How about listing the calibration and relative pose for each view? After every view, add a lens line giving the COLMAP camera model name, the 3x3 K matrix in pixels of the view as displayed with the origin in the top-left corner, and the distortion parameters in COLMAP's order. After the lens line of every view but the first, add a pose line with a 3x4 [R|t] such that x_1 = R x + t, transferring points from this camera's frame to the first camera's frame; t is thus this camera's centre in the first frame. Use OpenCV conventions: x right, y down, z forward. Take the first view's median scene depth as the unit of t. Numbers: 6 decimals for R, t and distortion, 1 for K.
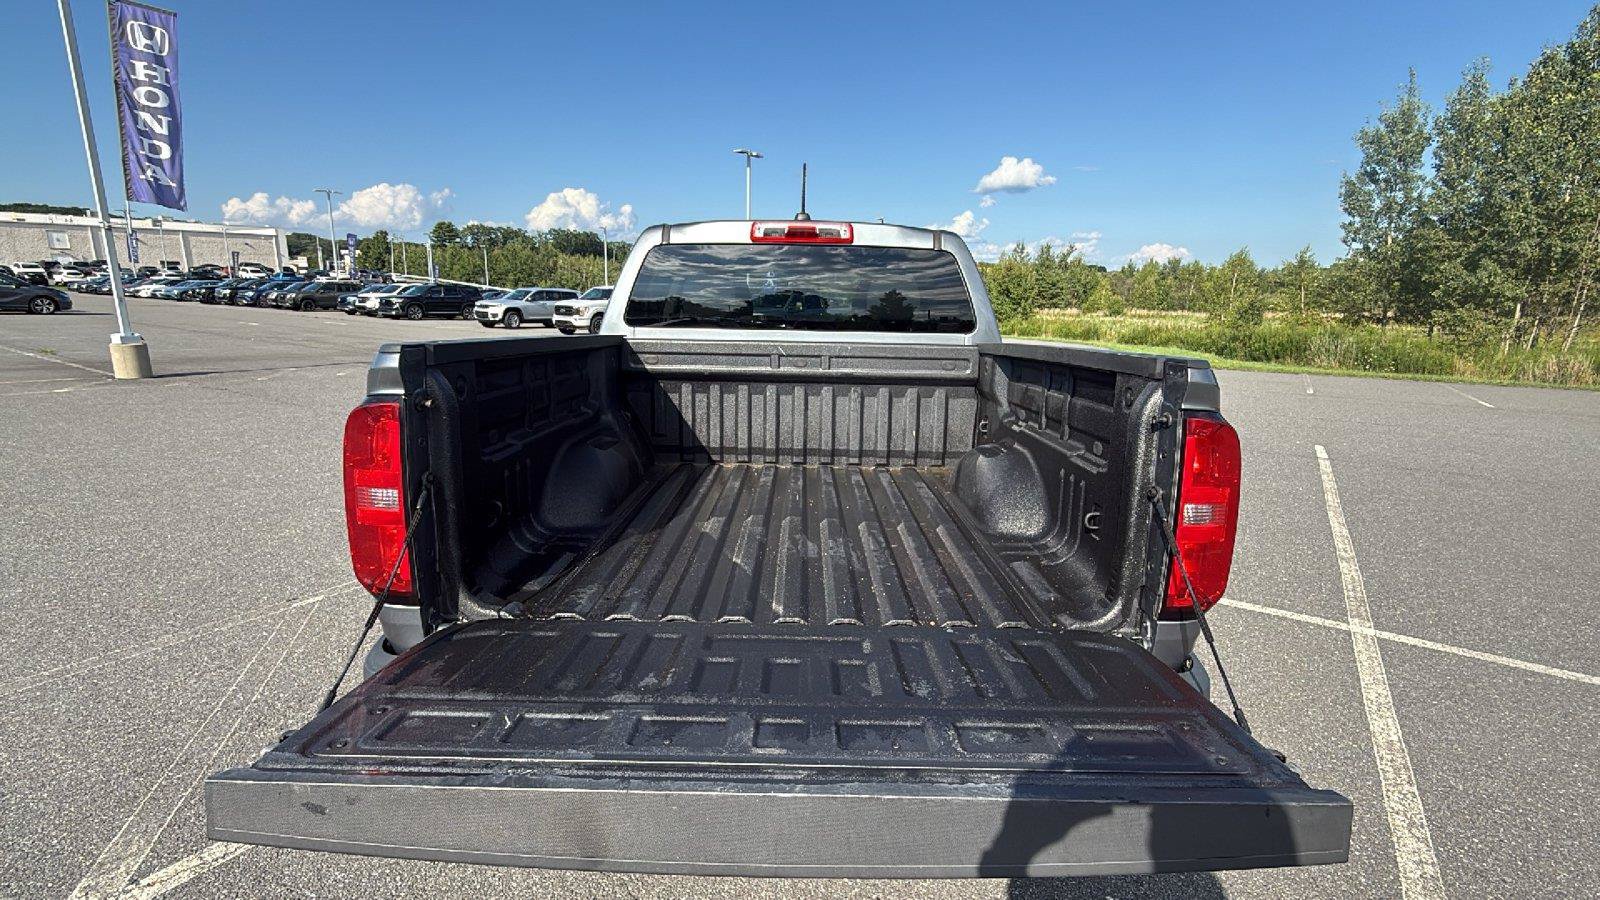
lens RADIAL K [[738.0, 0, 800.0], [0, 738.0, 450.0], [0, 0, 1]] dist [0.008290, -0.000851]
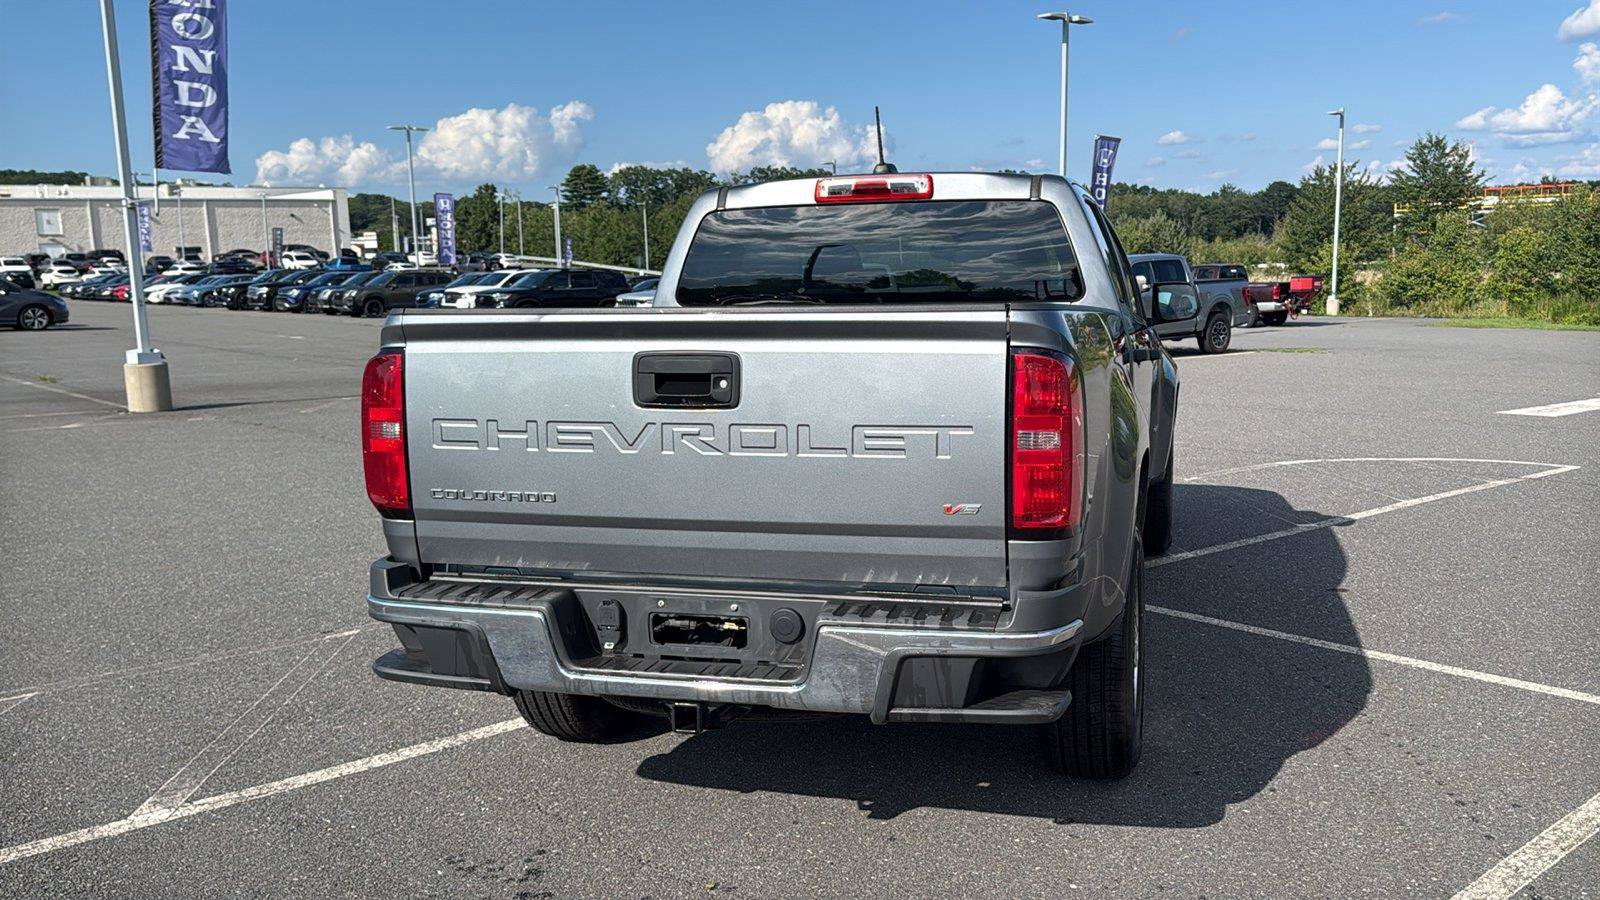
lens RADIAL K [[1376.1, 0, 834.1], [0, 1376.1, 476.6], [0, 0, 1]] dist [0.152314, -0.259429]
pose [[0.965176, 0.003535, -0.261576, 0.025982], [-0.019282, 0.998150, -0.057661, 0.008713], [0.260888, 0.060697, 0.963459, -0.035708]]
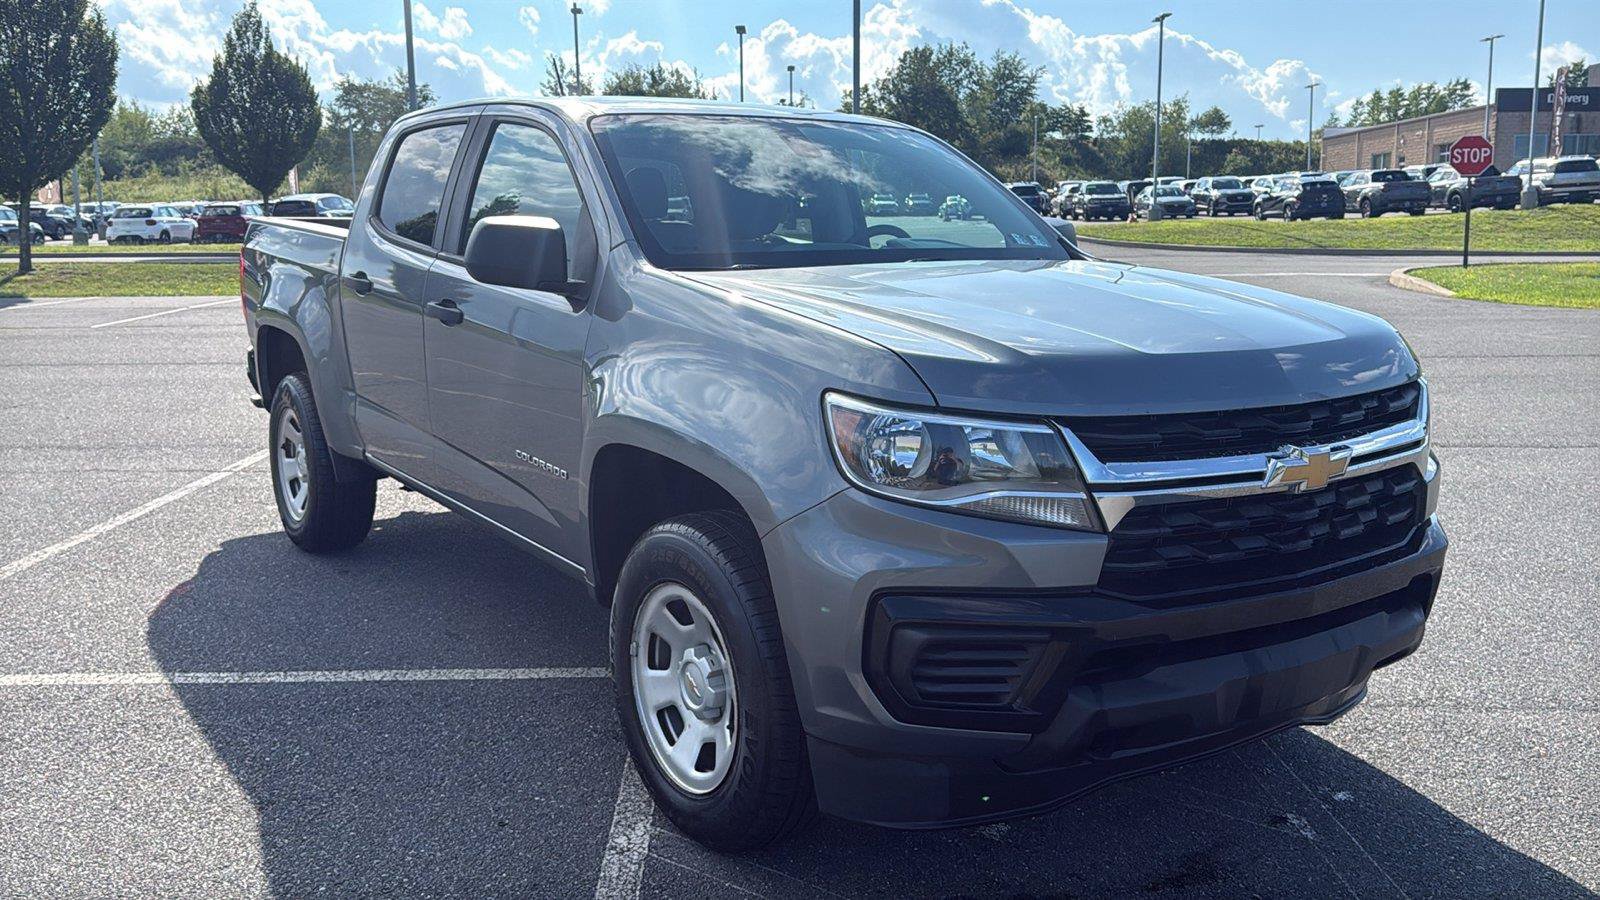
lens RADIAL K [[1356.5, 0, 787.9], [0, 1356.5, 445.4], [0, 0, 1]] dist [0.142352, -0.242711]
pose [[-0.829074, 0.073373, -0.554304, 0.055392], [-0.128841, 0.939606, 0.317082, -0.036307], [0.544093, 0.334301, -0.769549, 0.190502]]
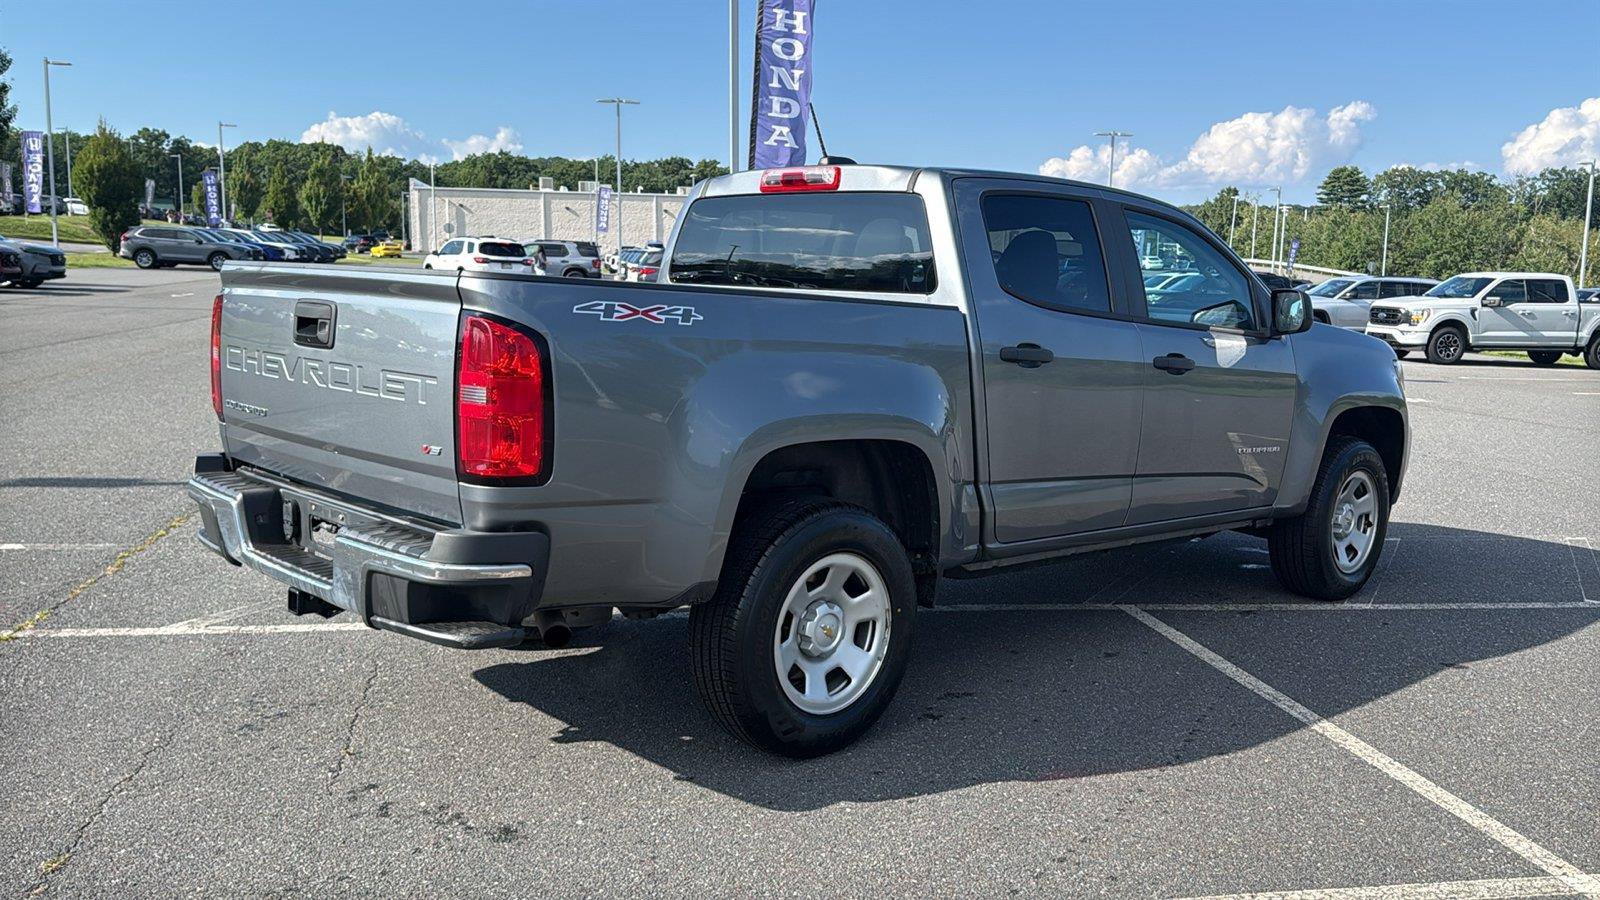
lens RADIAL K [[1368.5, 0, 831.1], [0, 1368.5, 443.5], [0, 0, 1]] dist [0.169889, -0.297279]
pose [[0.701441, 0.091015, -0.706893, 0.085852], [-0.161989, 0.986215, -0.033761, 0.004835], [0.694075, 0.138190, 0.706515, -0.007061]]
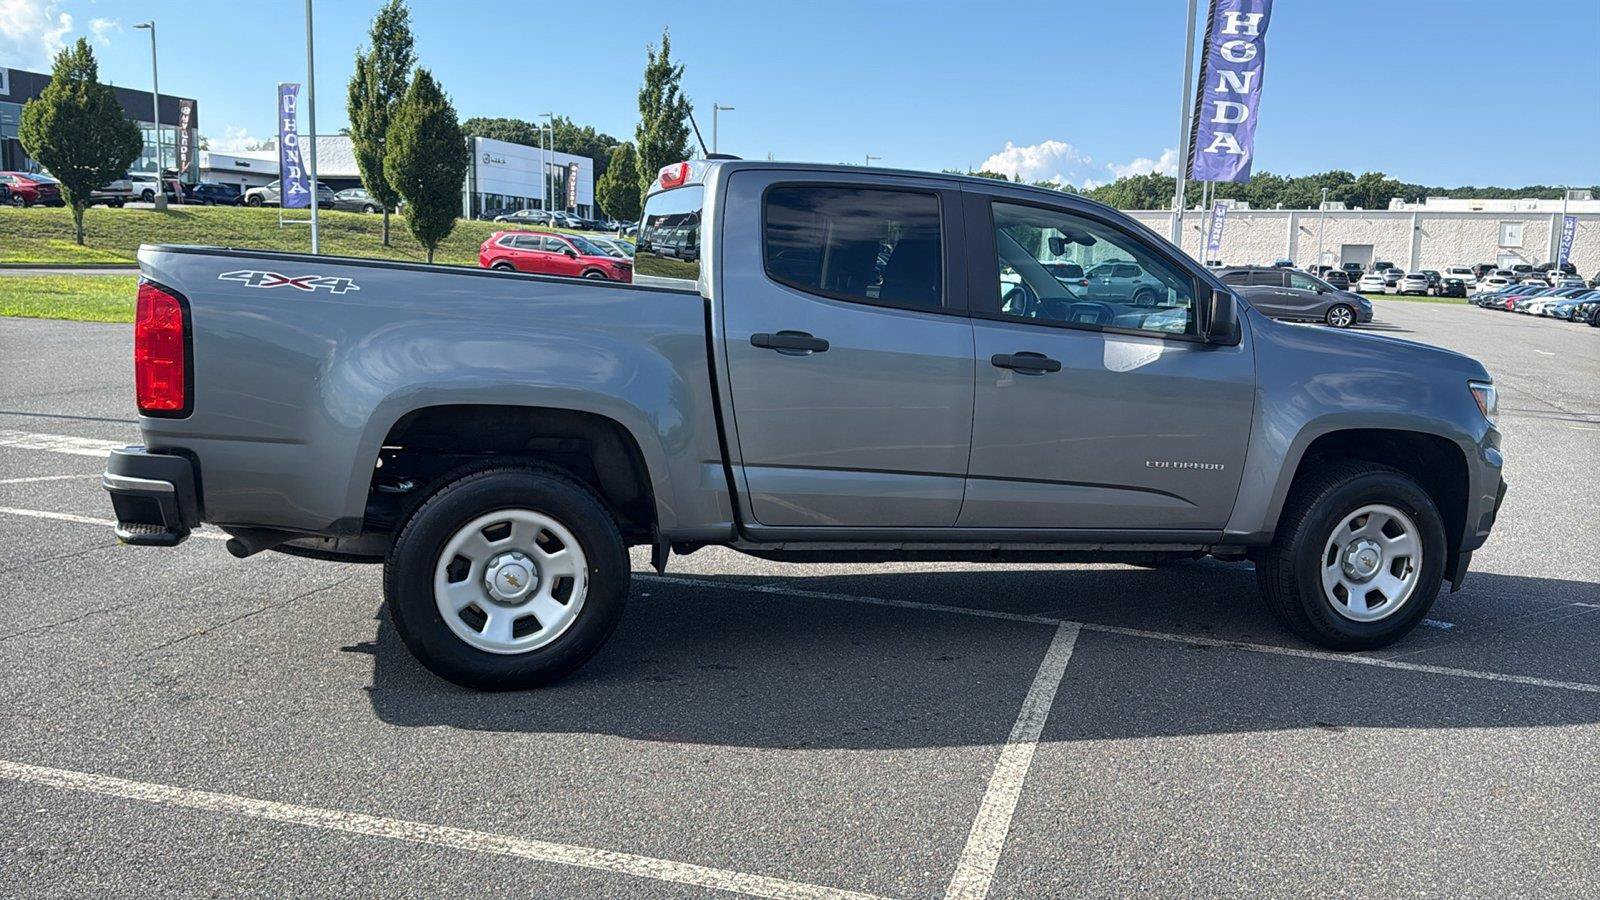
lens RADIAL K [[1356.7, 0, 822.8], [0, 1356.7, 453.0], [0, 0, 1]] dist [0.166110, -0.302438]
pose [[0.301130, 0.122394, -0.945696, 0.124171], [-0.230073, 0.971756, 0.052507, -0.005776], [0.925412, 0.201768, 0.320784, 0.047732]]
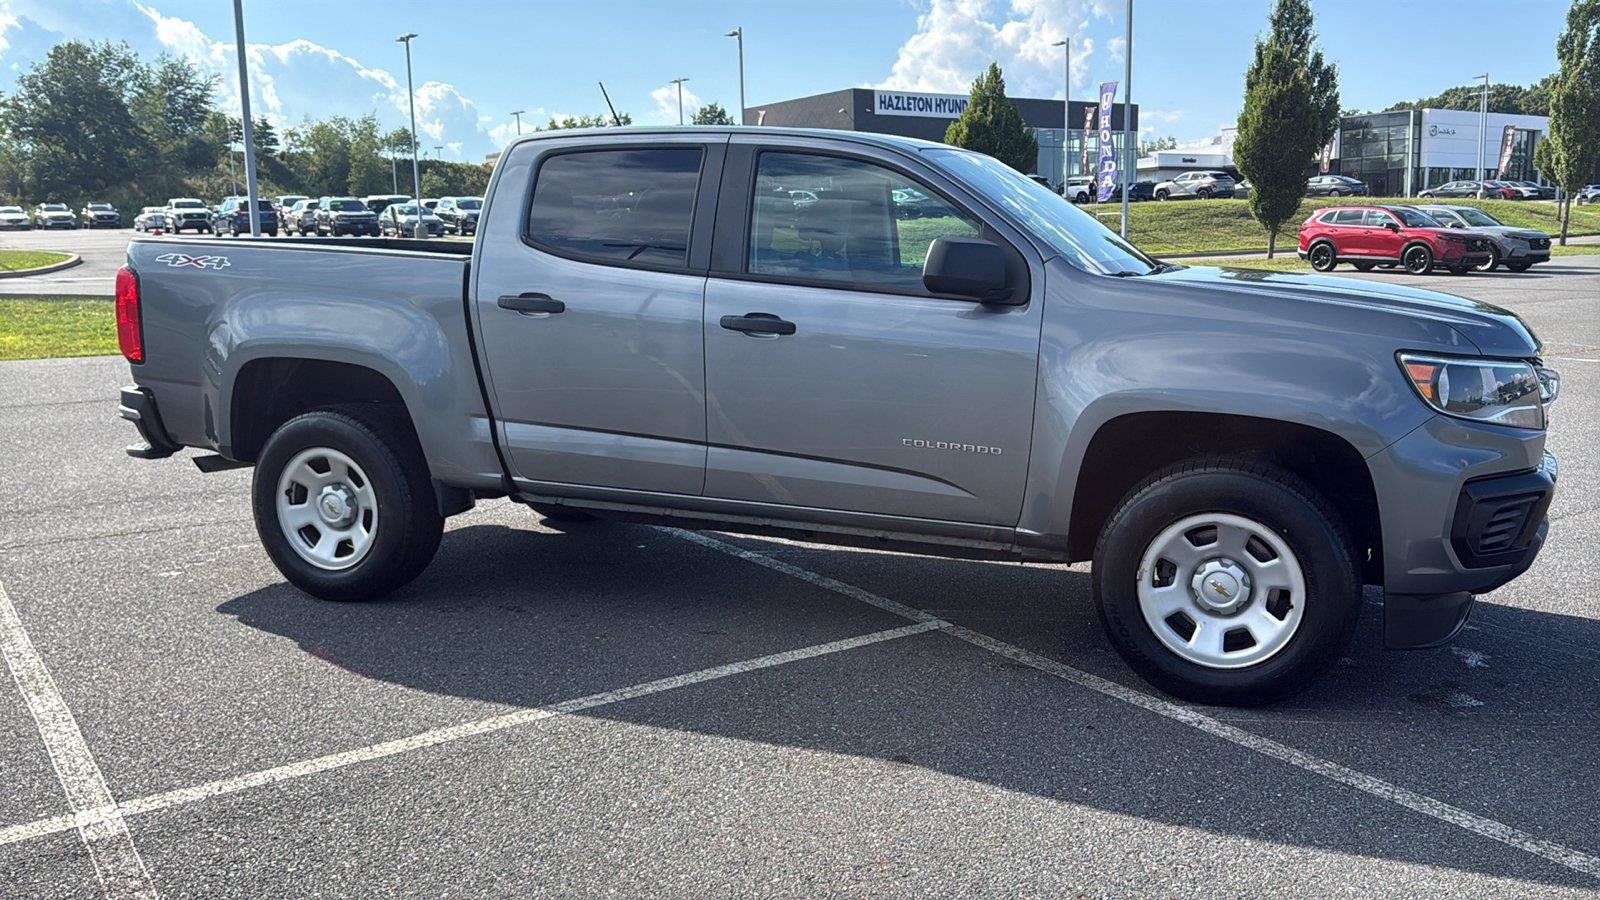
lens RADIAL K [[1354.4, 0, 828.4], [0, 1354.4, 449.4], [0, 0, 1]] dist [0.158873, -0.296262]
pose [[-0.363735, 0.127113, -0.922789, 0.117059], [-0.192898, 0.958893, 0.208120, -0.024745], [0.911311, 0.253705, -0.324263, 0.140158]]
